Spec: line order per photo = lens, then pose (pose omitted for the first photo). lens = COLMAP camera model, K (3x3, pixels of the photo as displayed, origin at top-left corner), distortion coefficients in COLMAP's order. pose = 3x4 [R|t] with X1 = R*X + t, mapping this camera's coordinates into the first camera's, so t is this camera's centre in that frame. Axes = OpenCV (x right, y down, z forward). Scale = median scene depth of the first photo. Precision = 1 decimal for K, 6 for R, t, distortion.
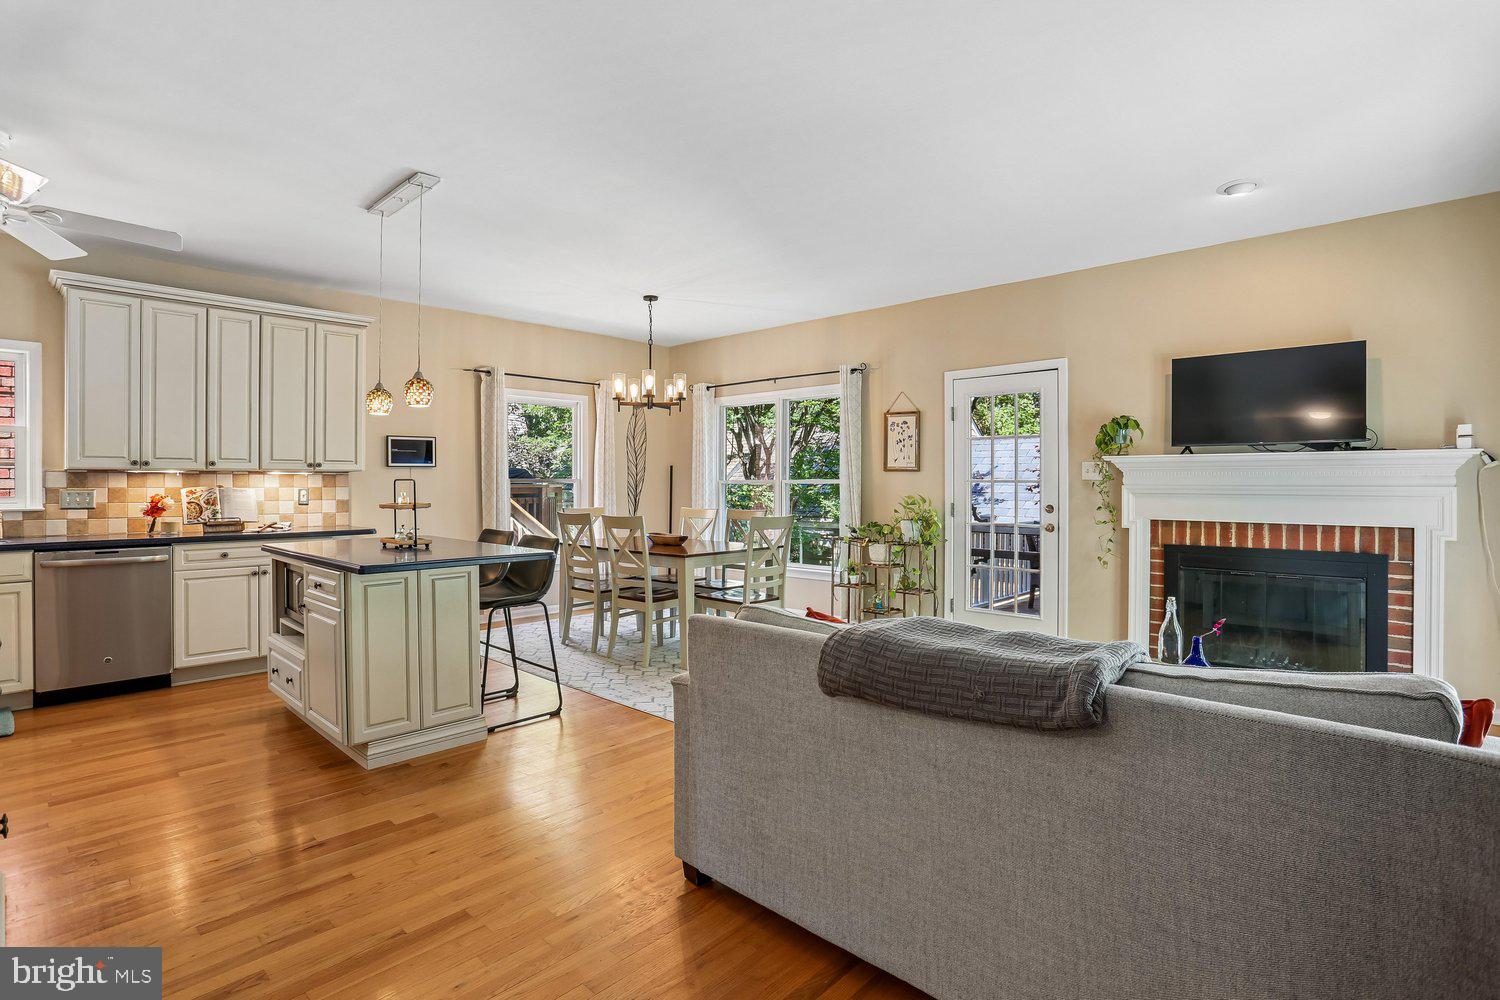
lens RADIAL K [[725.8, 0, 750.7], [0, 725.8, 487.5], [0, 0, 1]] dist [-0.047967, 0.012361]
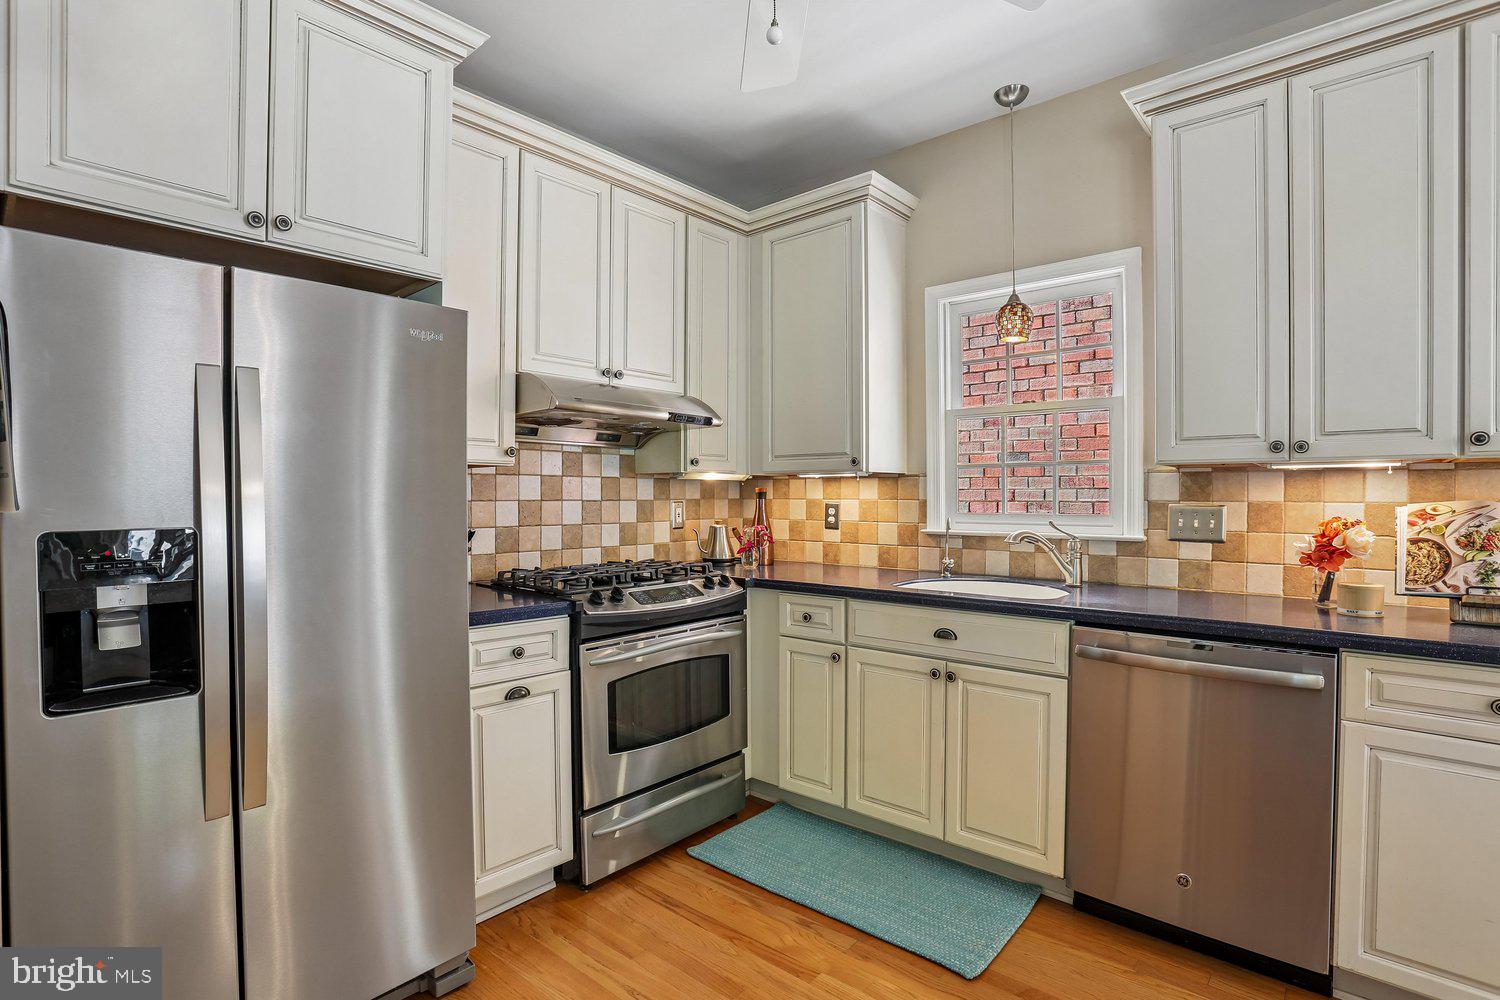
lens RADIAL K [[725.8, 0, 754.9], [0, 725.8, 501.7], [0, 0, 1]] dist [-0.047967, 0.012361]
pose [[0.023817, 0.010579, -0.999660, -0.427299], [-0.004858, 0.999933, 0.010466, -0.003205], [0.999705, 0.004607, 0.023867, 0.649300]]
